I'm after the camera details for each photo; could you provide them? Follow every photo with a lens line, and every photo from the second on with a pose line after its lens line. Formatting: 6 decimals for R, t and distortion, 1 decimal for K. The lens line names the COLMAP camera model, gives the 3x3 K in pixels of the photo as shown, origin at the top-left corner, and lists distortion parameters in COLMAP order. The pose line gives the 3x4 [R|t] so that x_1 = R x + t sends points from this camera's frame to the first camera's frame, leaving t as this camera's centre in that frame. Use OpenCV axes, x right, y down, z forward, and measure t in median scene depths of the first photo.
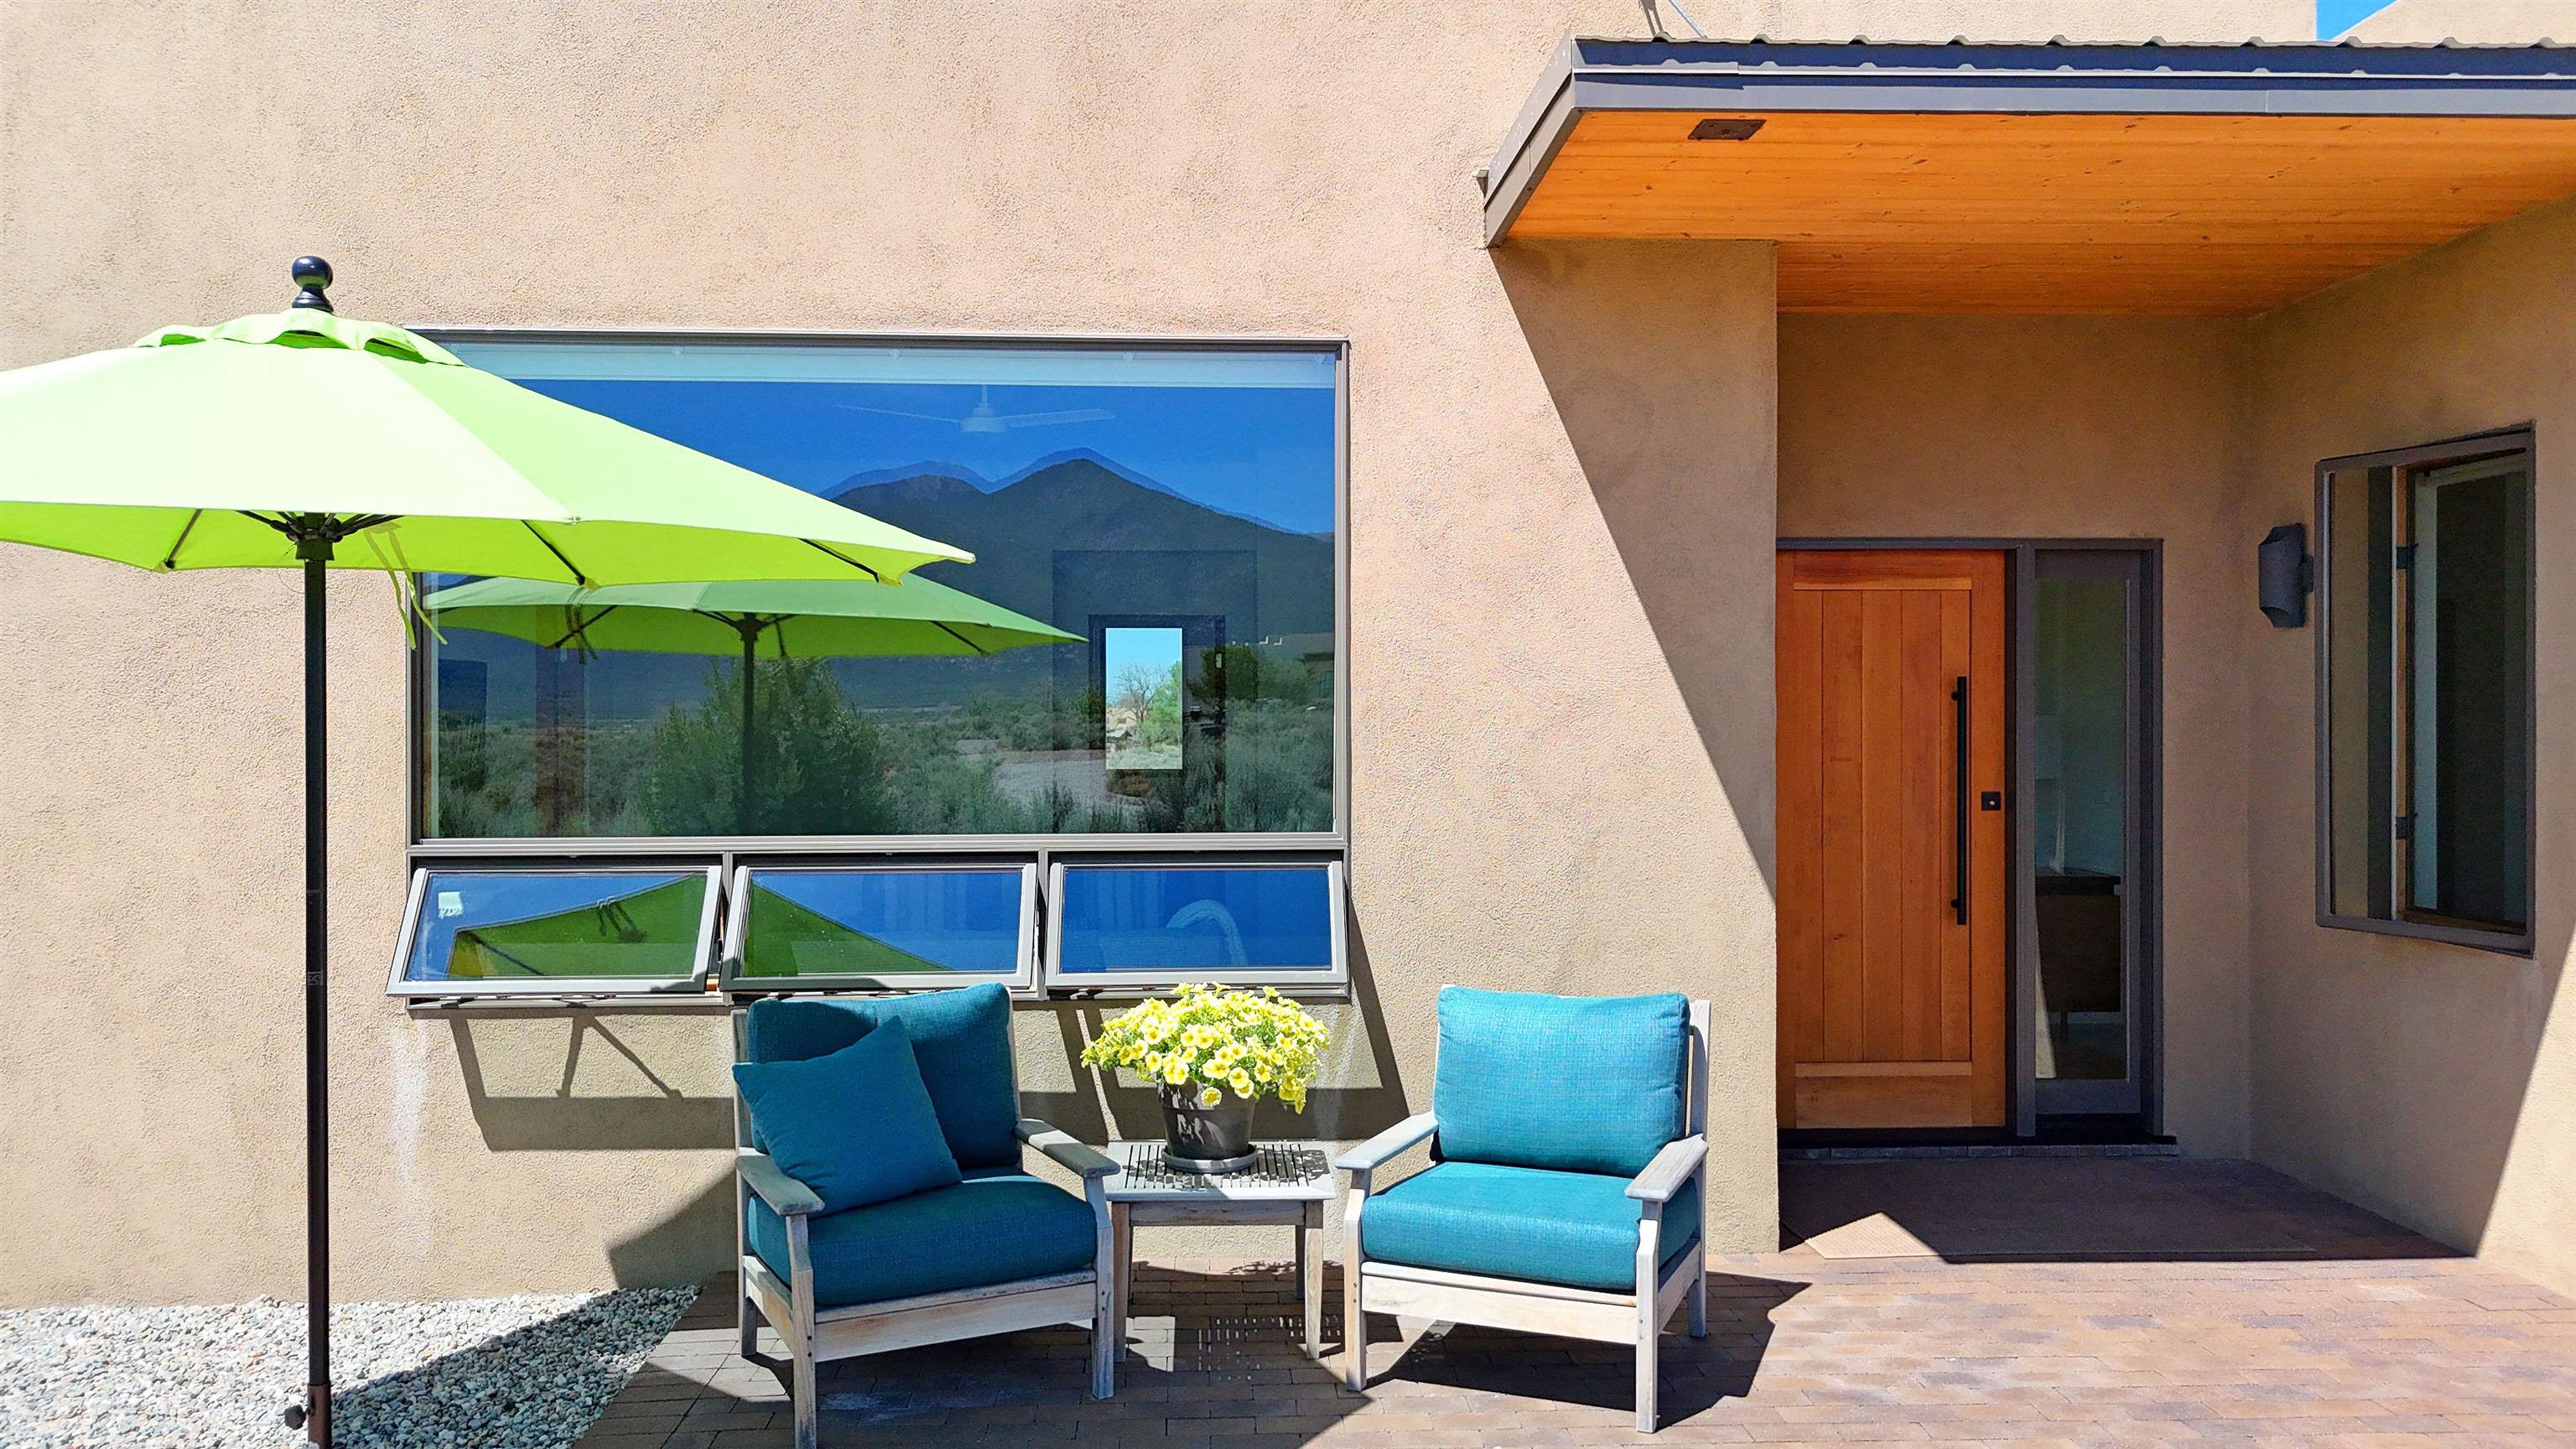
lens RADIAL K [[1884.9, 0, 1288.0], [0, 1884.9, 724.5], [0, 0, 1]] dist [0.086137, -0.087150]
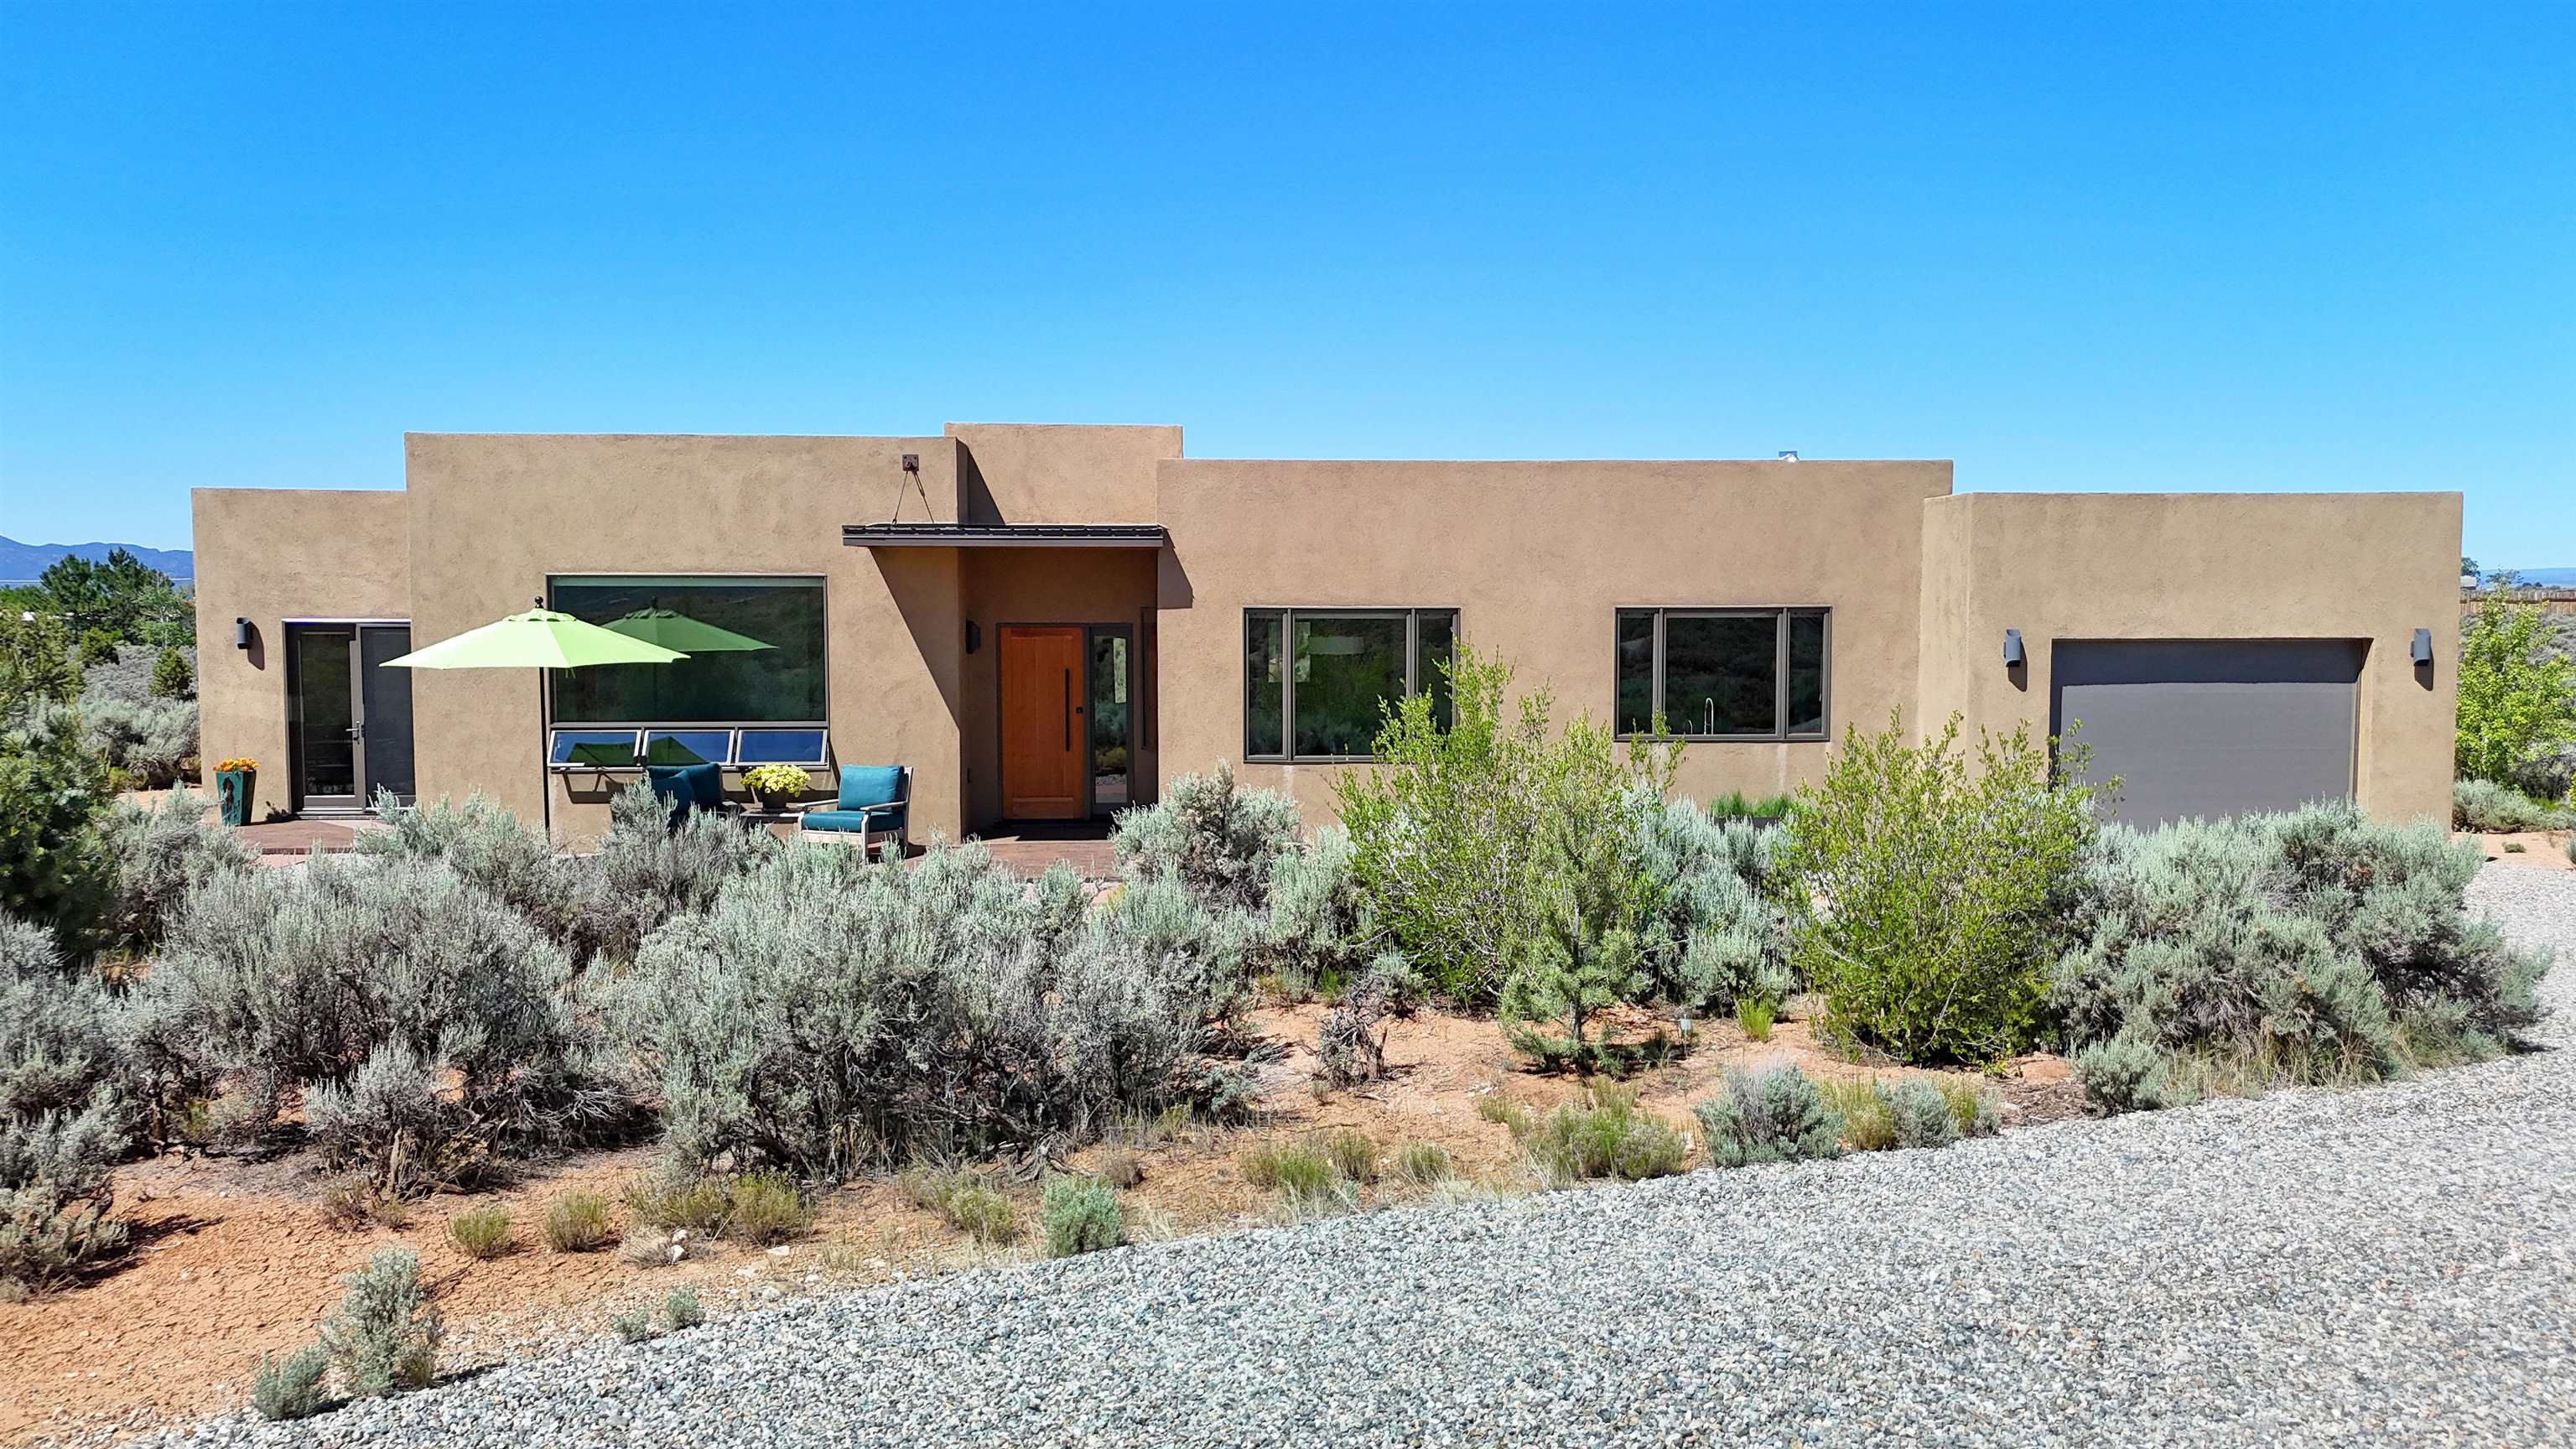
lens RADIAL K [[1915.3, 0, 1307.5], [0, 1915.3, 736.9], [0, 0, 1]] dist [0.066991, -0.096959]
pose [[0.999812, 0.001131, 0.019342, 0.831333], [-0.002476, 0.997568, 0.069661, -0.158905], [-0.019216, -0.069695, 0.997383, -2.478243]]
